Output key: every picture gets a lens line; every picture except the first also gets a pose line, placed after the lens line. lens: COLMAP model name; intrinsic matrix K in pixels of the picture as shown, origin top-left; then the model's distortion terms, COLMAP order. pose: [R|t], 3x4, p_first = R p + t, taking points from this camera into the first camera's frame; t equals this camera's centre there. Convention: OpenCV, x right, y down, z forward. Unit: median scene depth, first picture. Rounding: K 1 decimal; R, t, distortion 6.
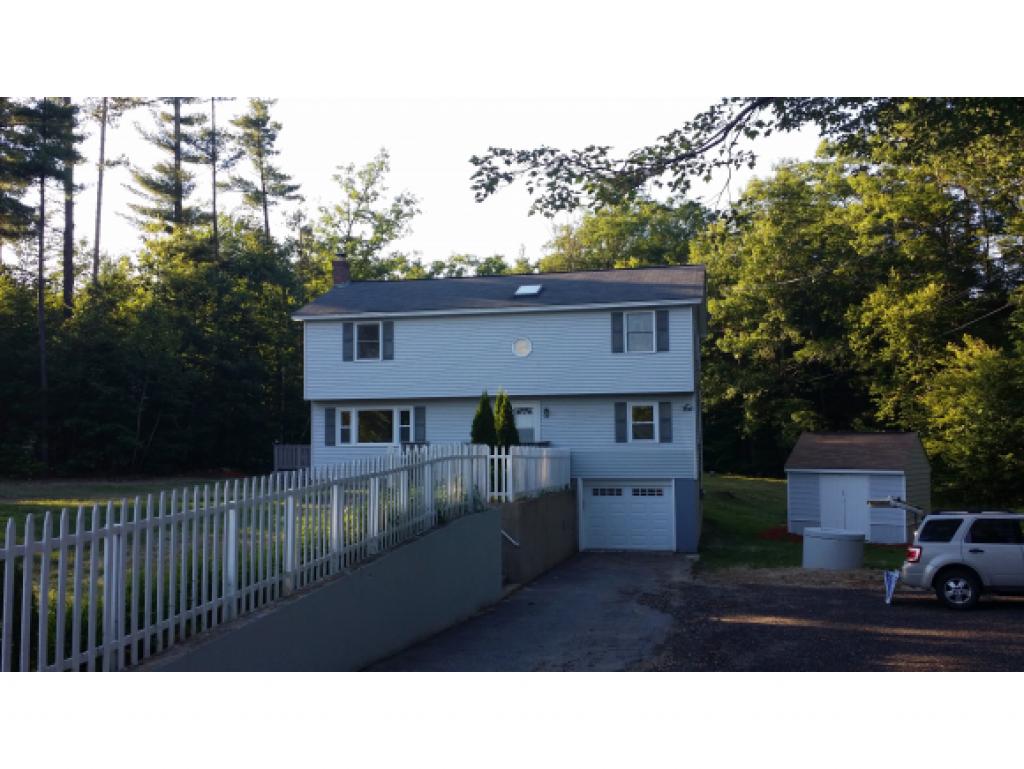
lens RADIAL K [[946.0, 0, 512.0], [0, 946.0, 384.5], [0, 0, 1]] dist [0.145486, -0.358608]
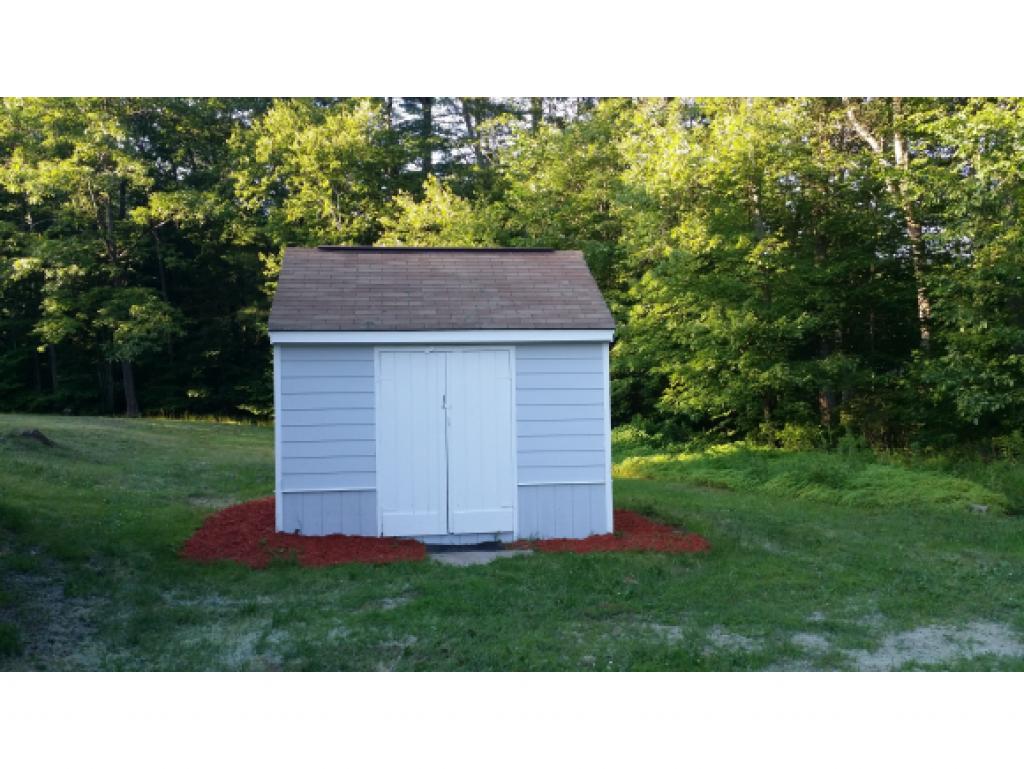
lens RADIAL K [[946.0, 0, 512.0], [0, 946.0, 384.5], [0, 0, 1]] dist [0.145486, -0.358608]
pose [[0.751724, -0.007161, 0.659439, 0.084645], [-0.024876, 0.998922, 0.039205, 0.055775], [-0.659008, -0.045875, 0.750735, 0.434883]]
